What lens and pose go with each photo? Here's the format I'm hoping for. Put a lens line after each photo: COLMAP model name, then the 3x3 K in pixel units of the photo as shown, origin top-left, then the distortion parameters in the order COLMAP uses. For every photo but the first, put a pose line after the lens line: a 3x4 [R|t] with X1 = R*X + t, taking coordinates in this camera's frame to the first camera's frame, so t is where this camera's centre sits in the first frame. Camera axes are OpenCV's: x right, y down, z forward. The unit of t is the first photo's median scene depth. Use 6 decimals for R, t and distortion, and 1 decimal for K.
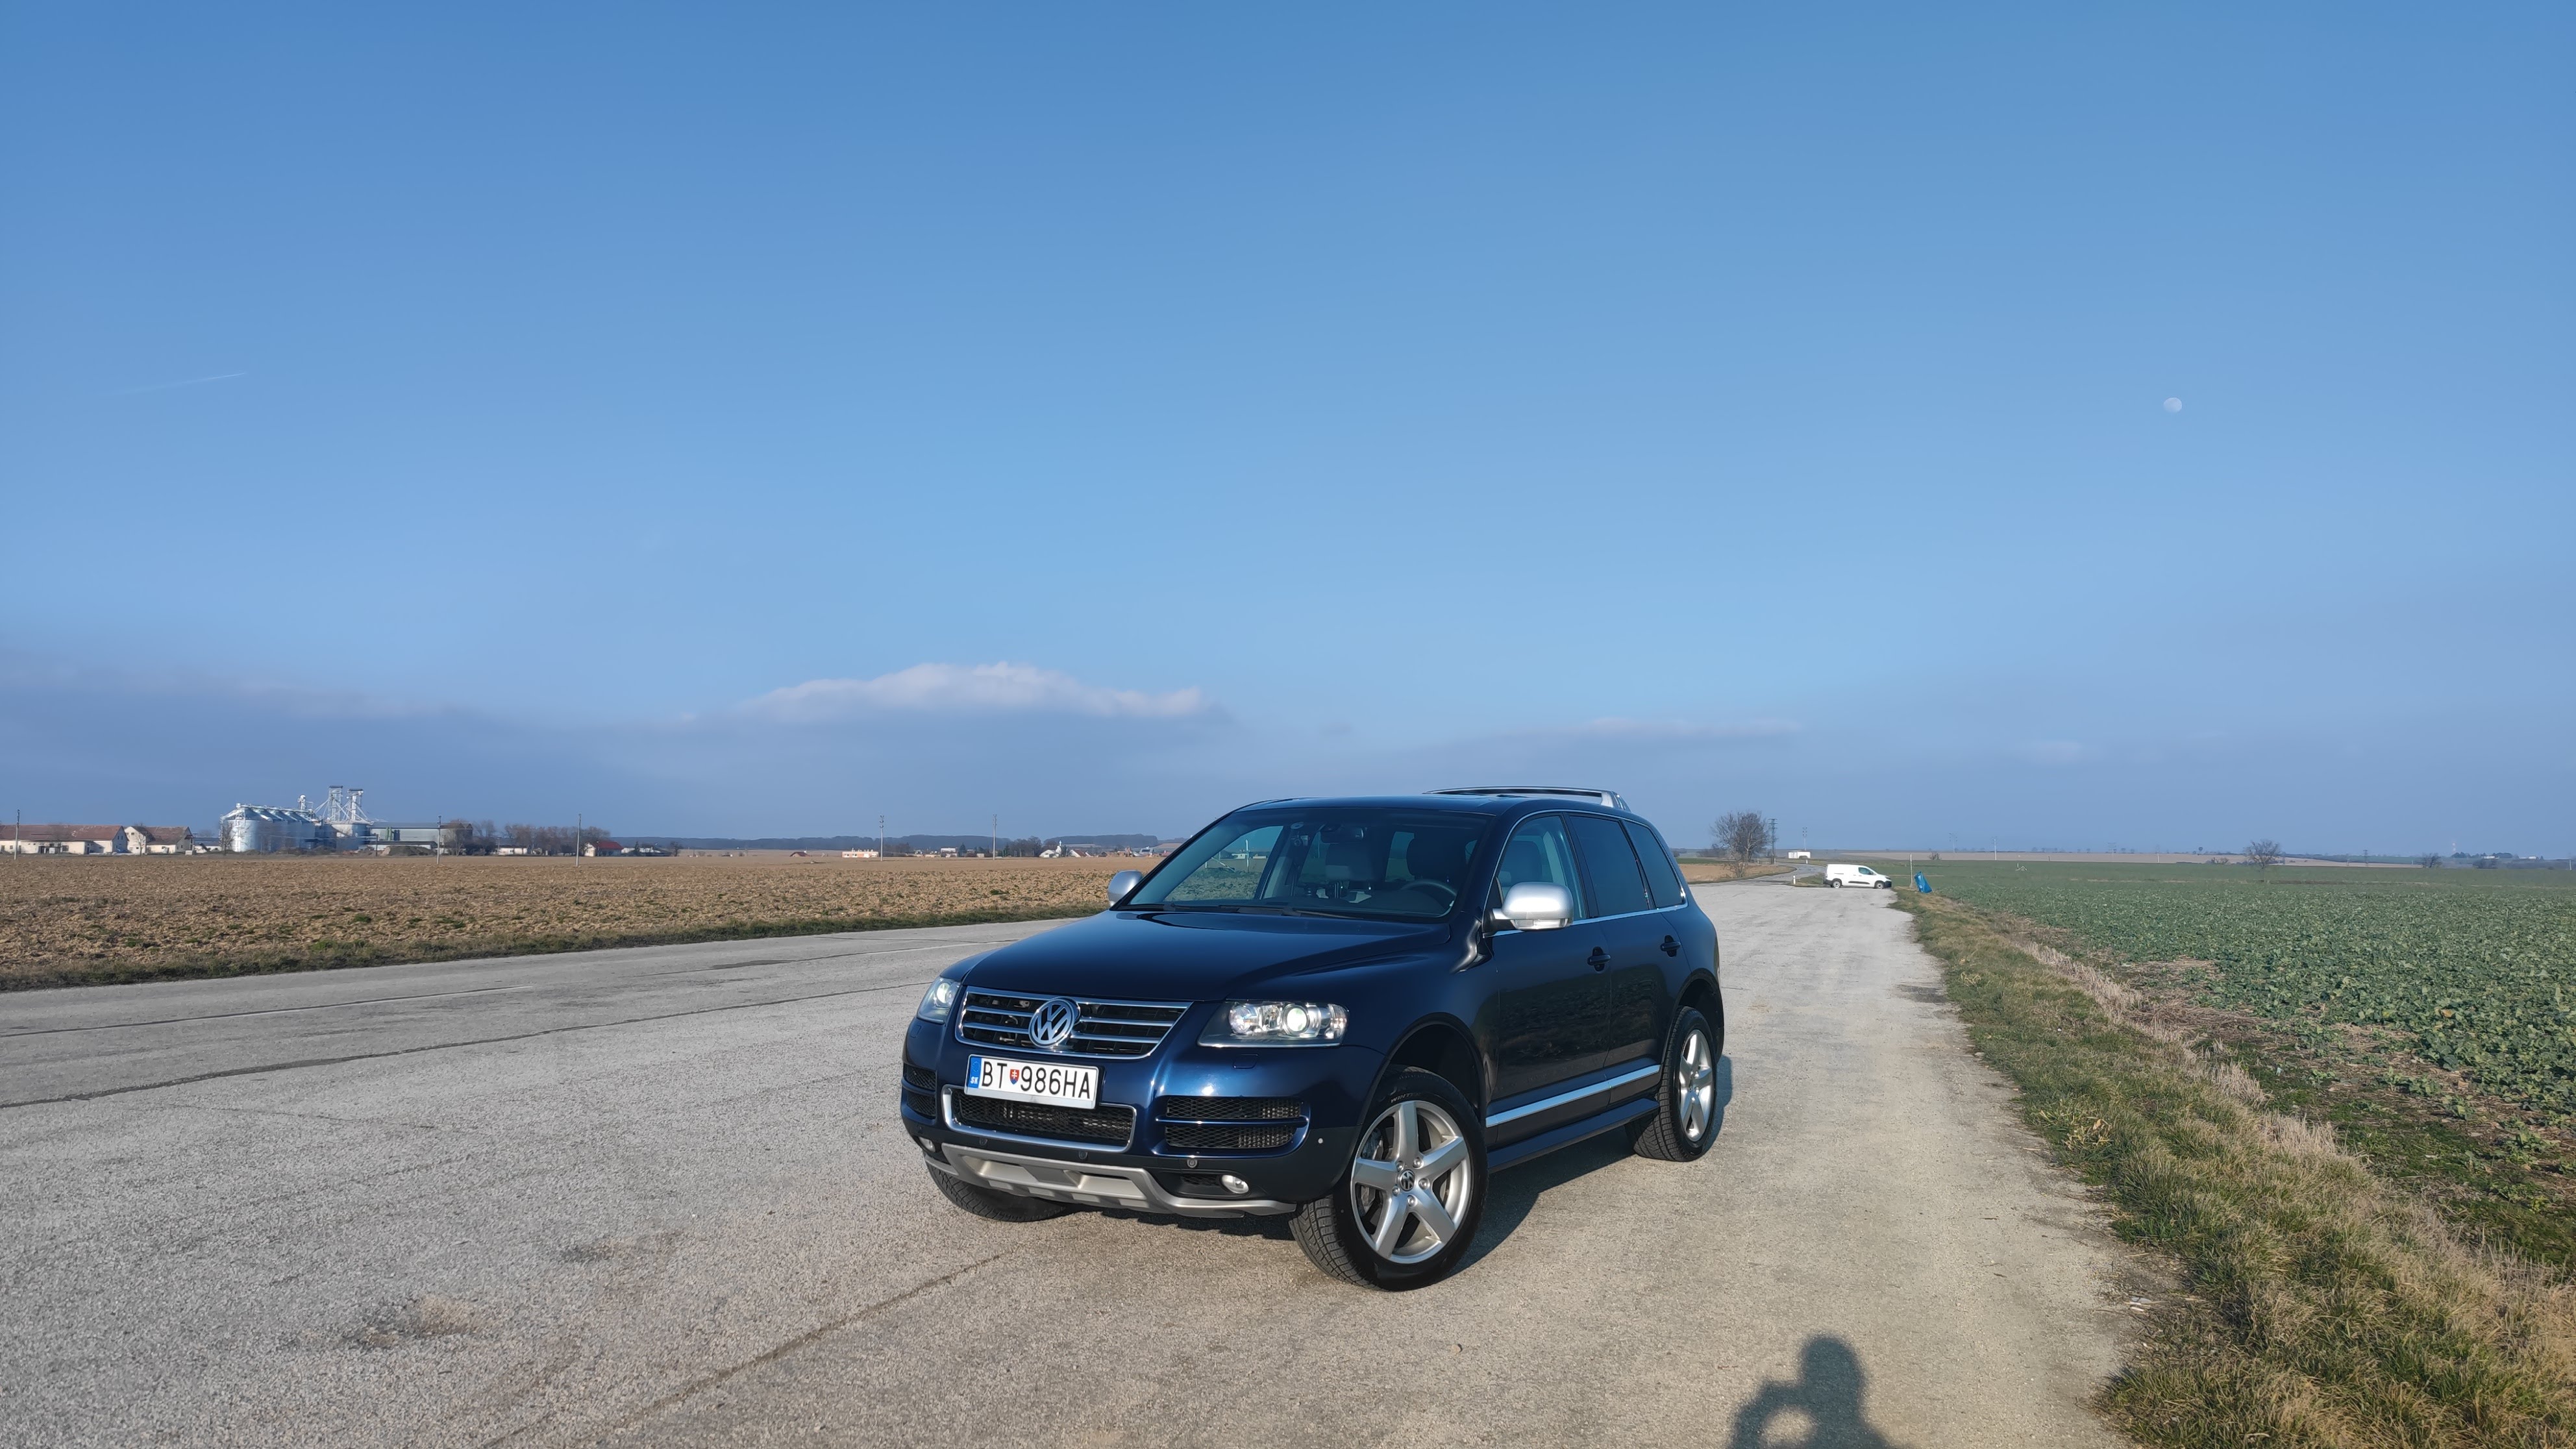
lens RADIAL K [[1736.3, 0, 1293.5], [0, 1736.3, 736.9], [0, 0, 1]] dist [0.075122, -0.068407]
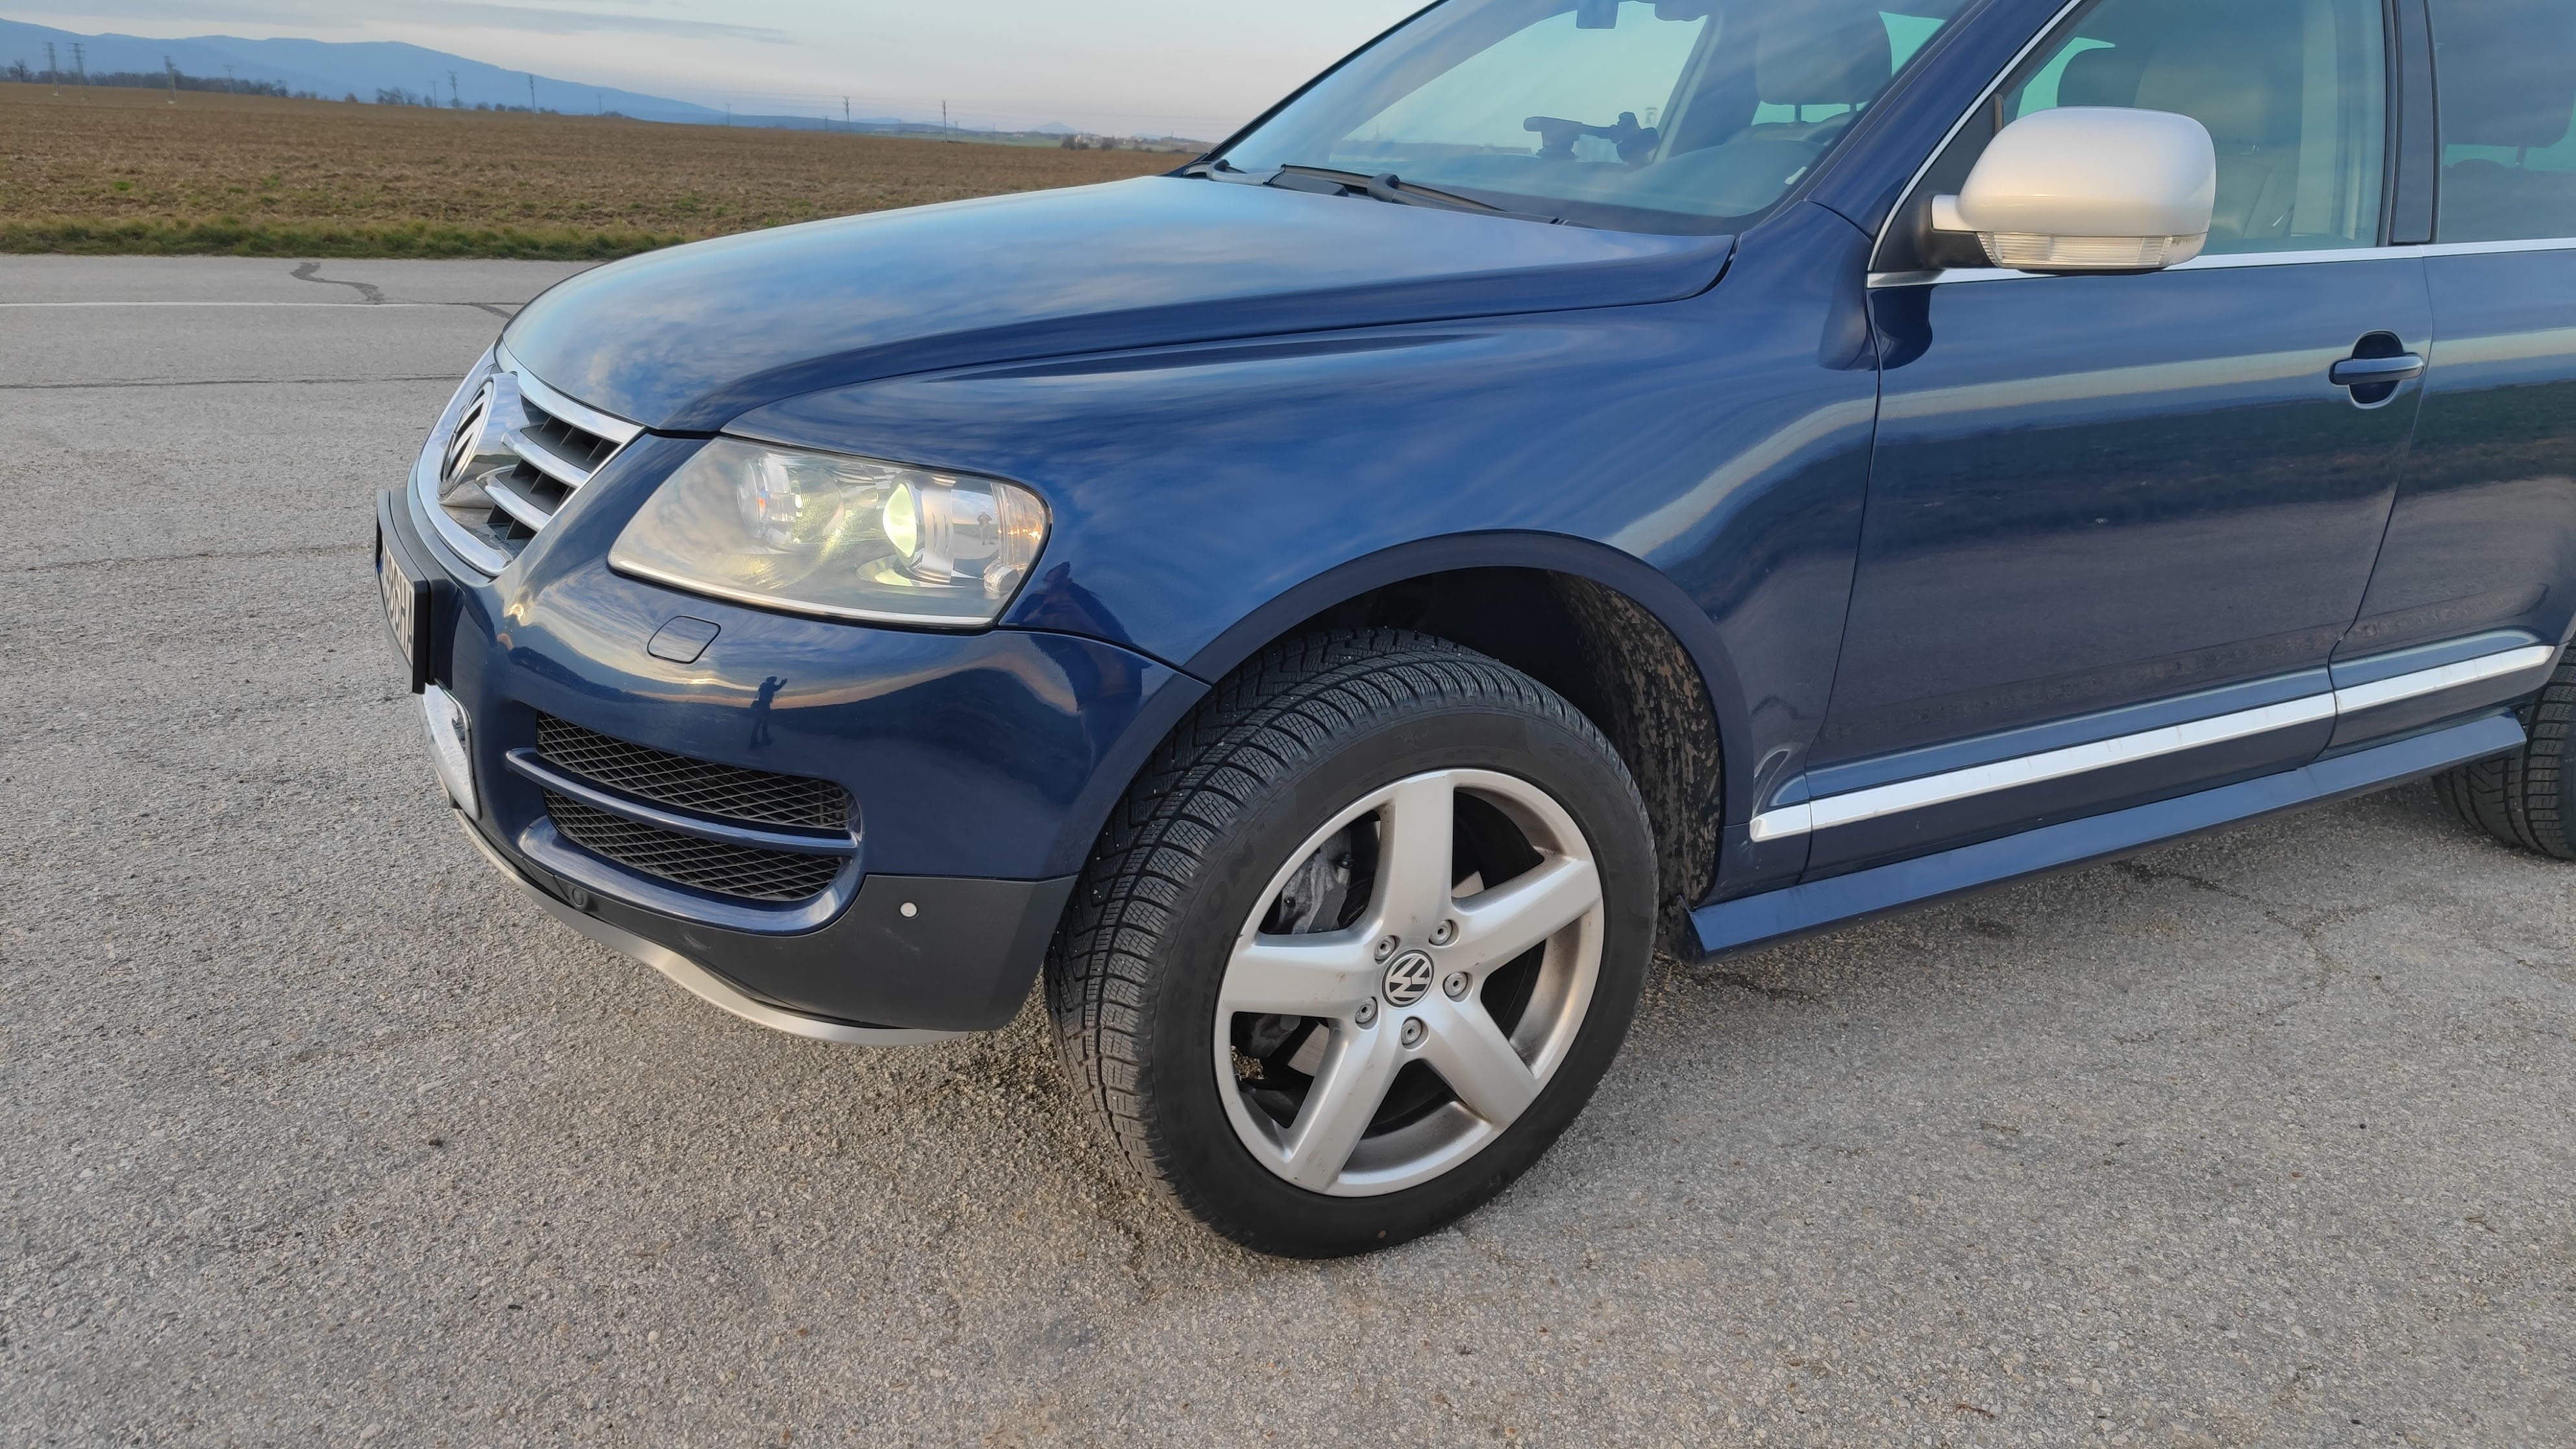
lens RADIAL K [[1729.0, 0, 1293.0], [0, 1729.0, 720.3], [0, 0, 1]] dist [0.060759, -0.049532]
pose [[0.881613, 0.172861, -0.439178, 0.196851], [0.001365, 0.929578, 0.368624, 0.081838], [0.471970, -0.325583, 0.819292, 0.754999]]
